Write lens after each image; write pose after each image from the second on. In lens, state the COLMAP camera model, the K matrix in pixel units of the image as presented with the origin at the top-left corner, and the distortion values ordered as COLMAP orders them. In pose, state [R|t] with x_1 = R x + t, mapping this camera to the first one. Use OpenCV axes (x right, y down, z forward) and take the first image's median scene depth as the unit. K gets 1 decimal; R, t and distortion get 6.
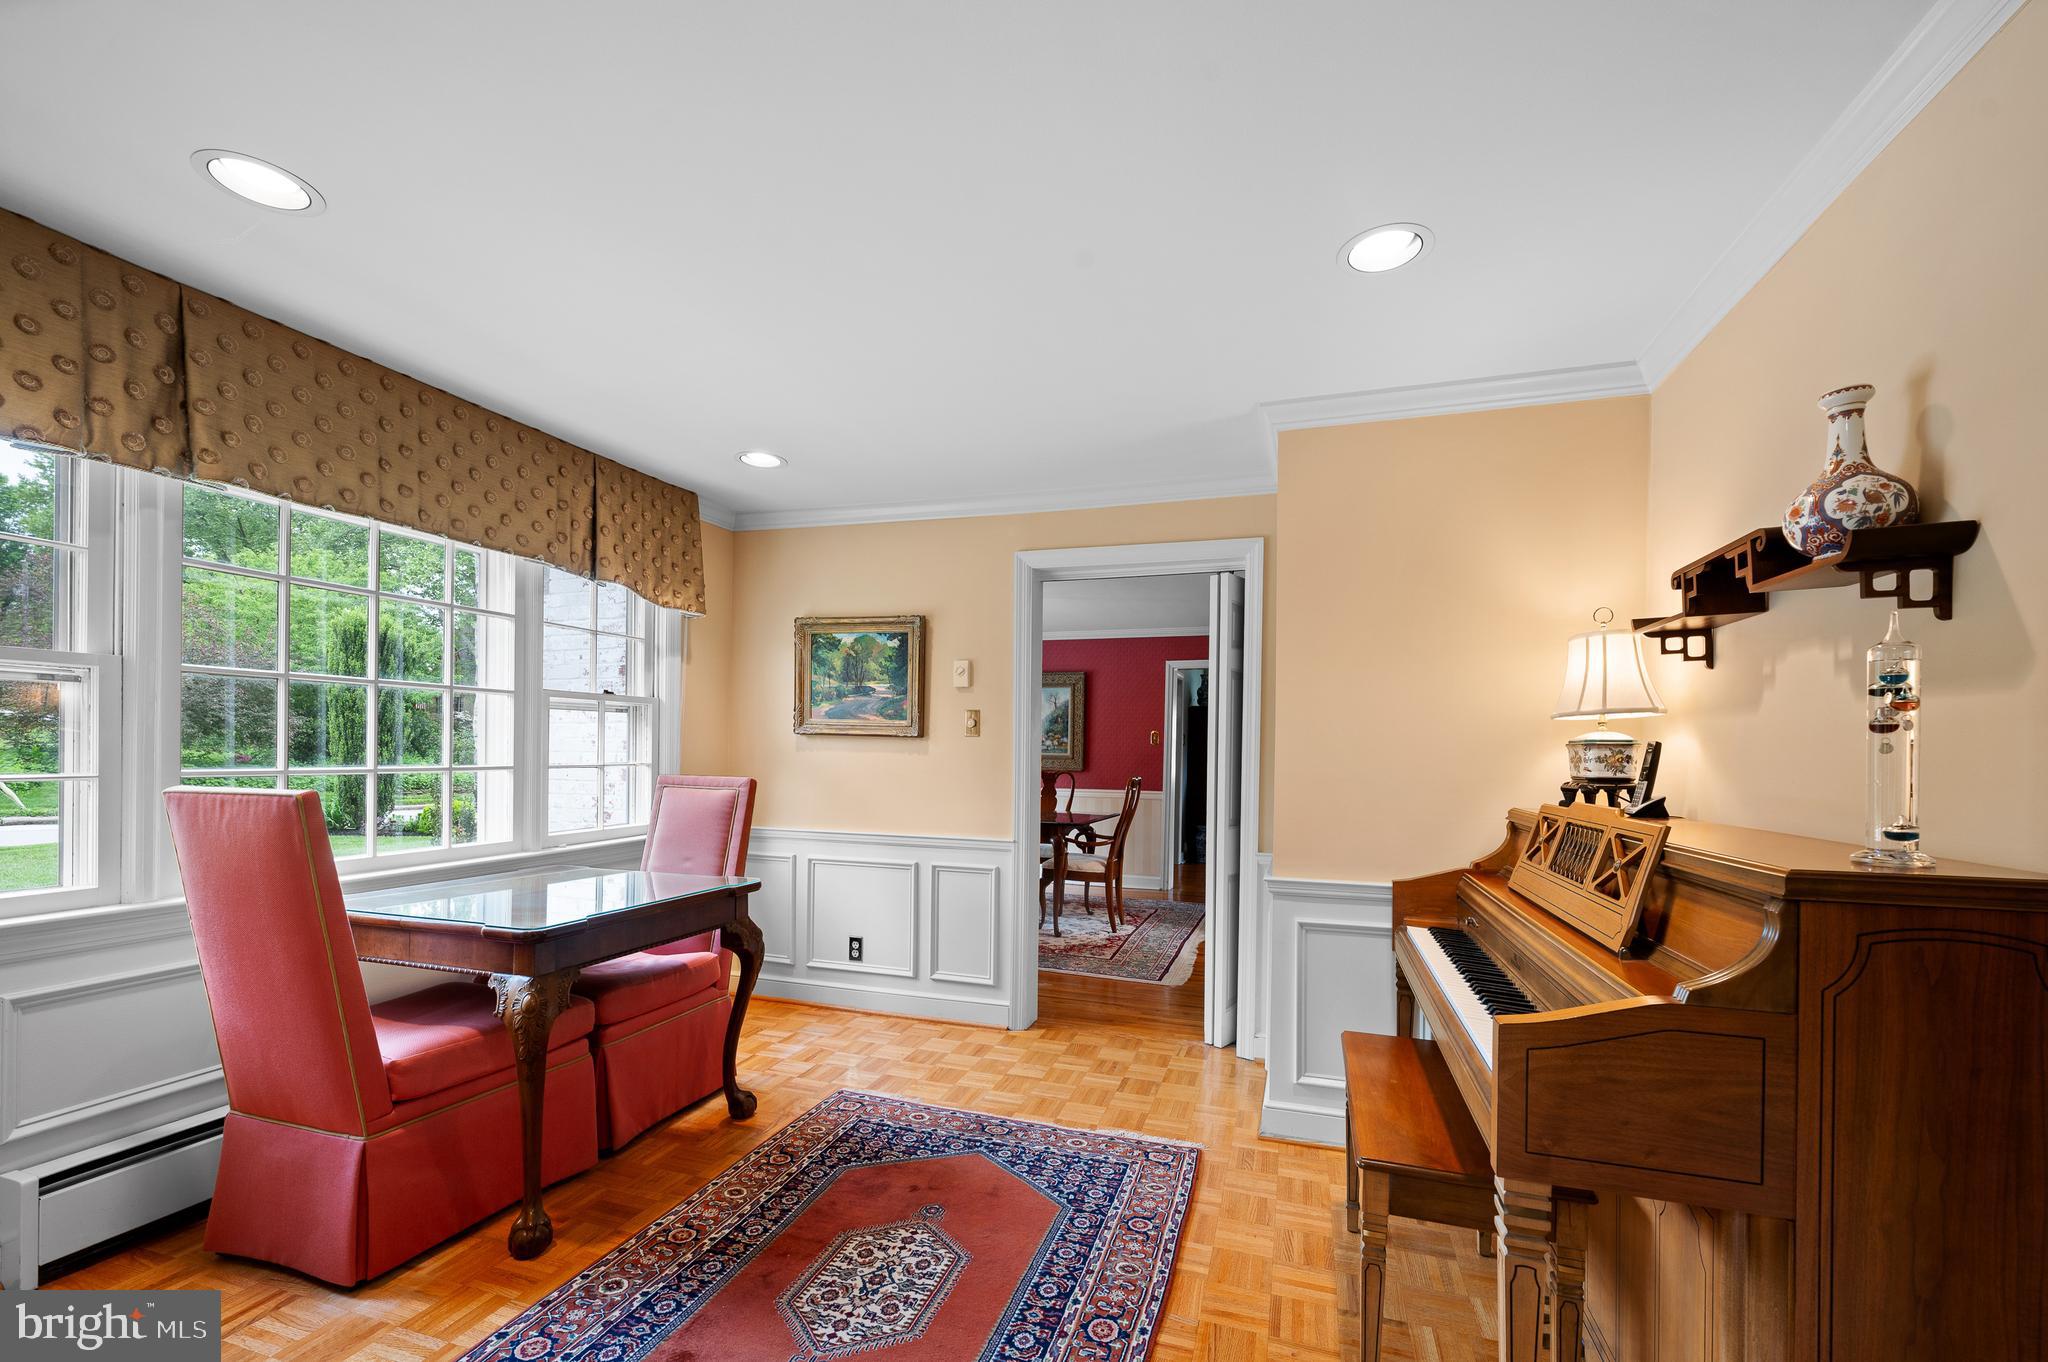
lens RADIAL K [[852.2, 0, 1036.8], [0, 852.2, 734.9], [0, 0, 1]] dist [-0.001202, -0.000404]
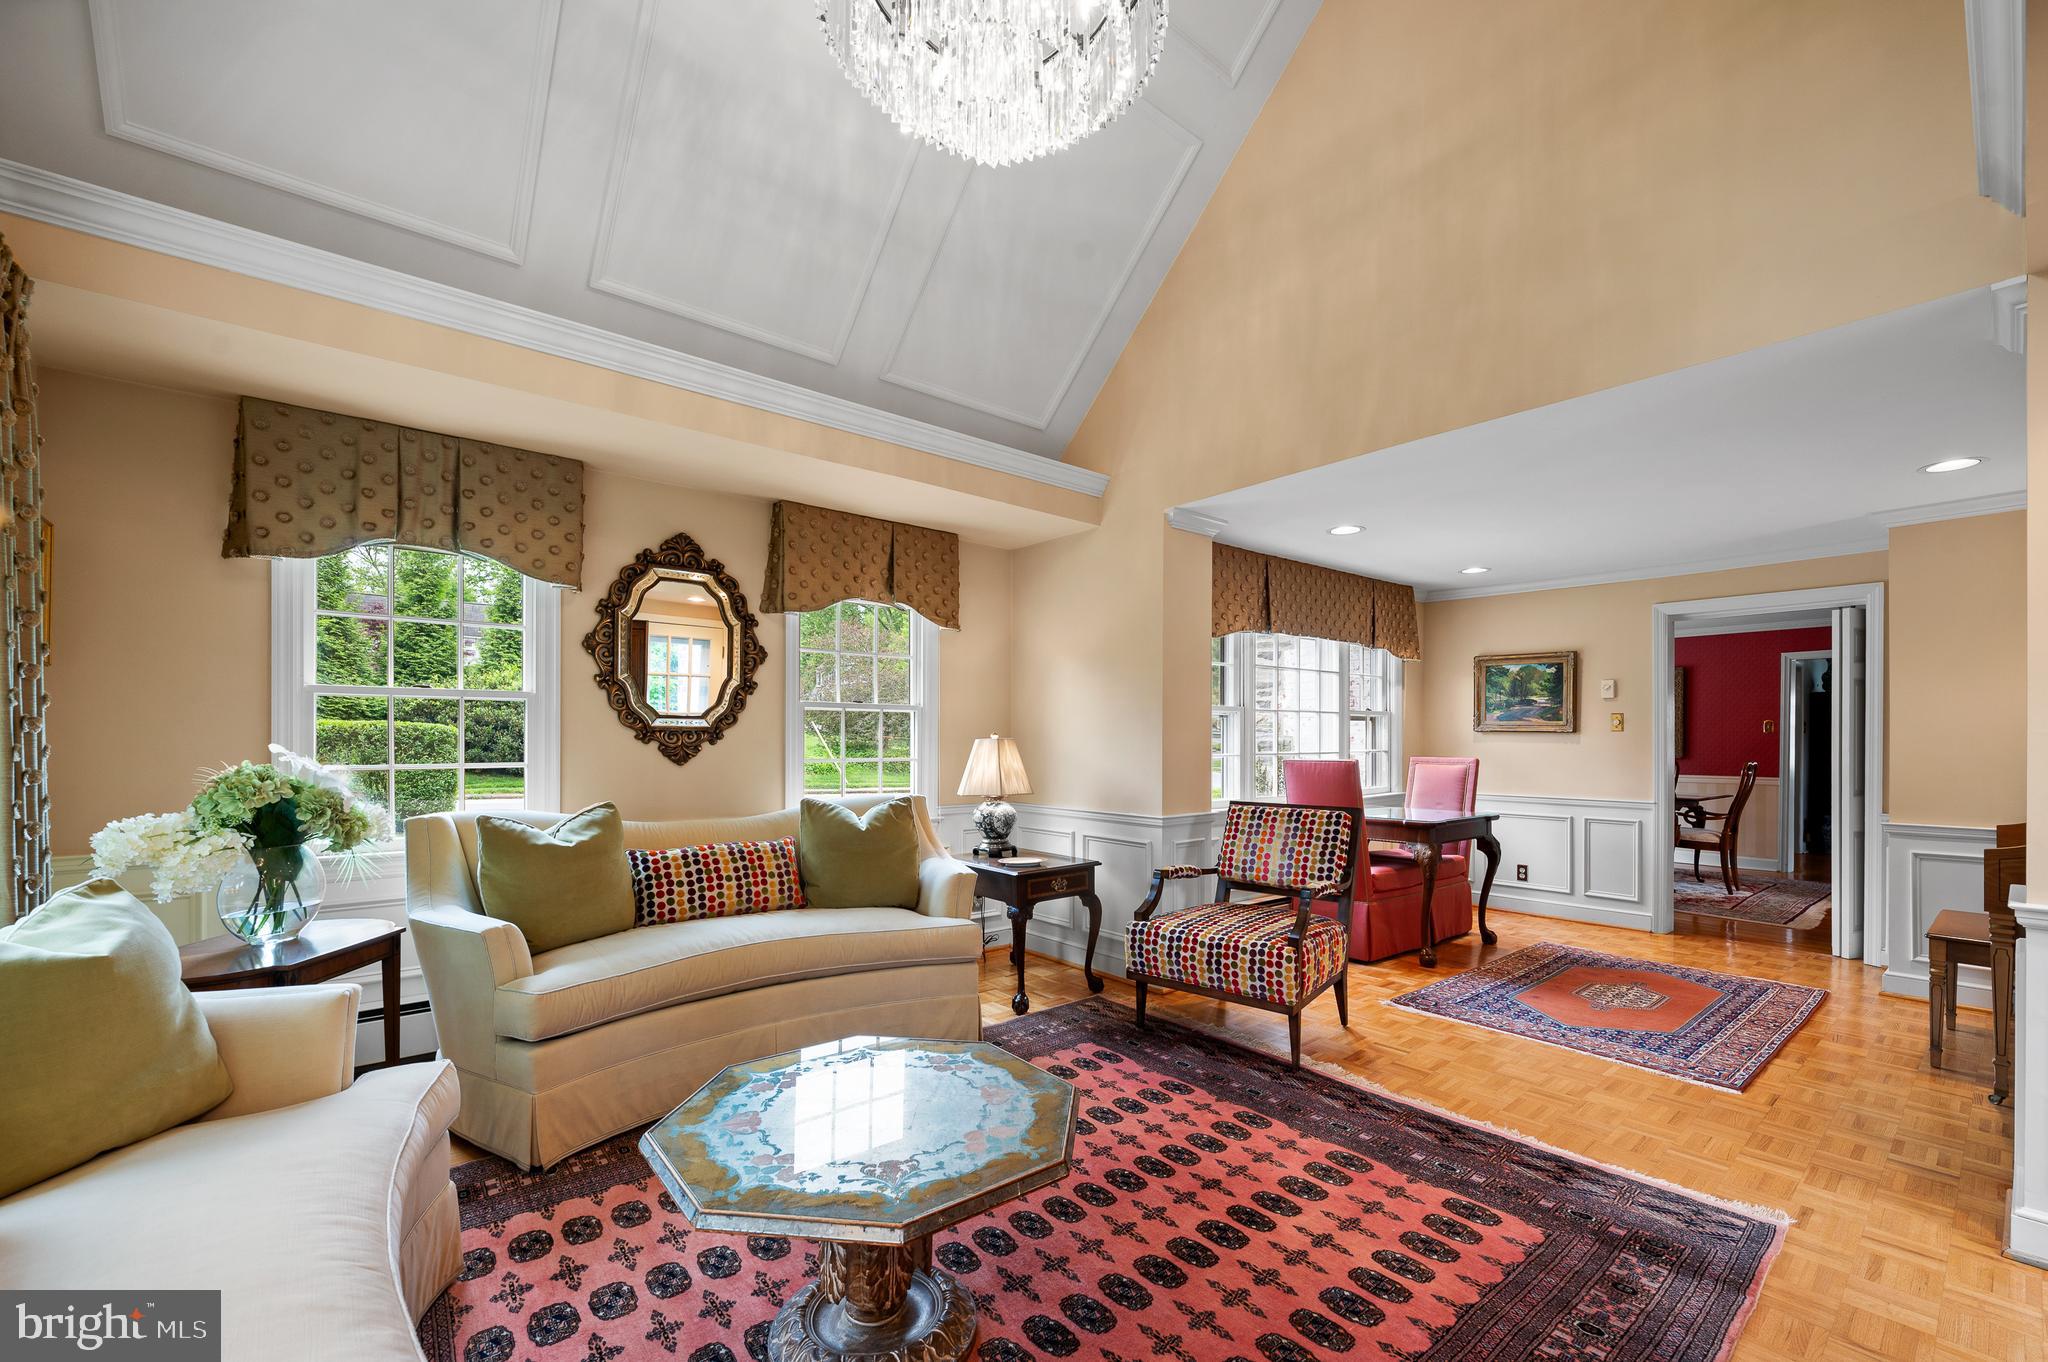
lens RADIAL K [[852.2, 0, 1036.8], [0, 852.2, 734.9], [0, 0, 1]] dist [-0.001202, -0.000404]
pose [[0.846771, -0.014733, -0.531754, -0.137911], [0.020068, 0.999790, 0.004255, -0.017667], [0.531579, -0.014274, 0.846888, -0.750664]]
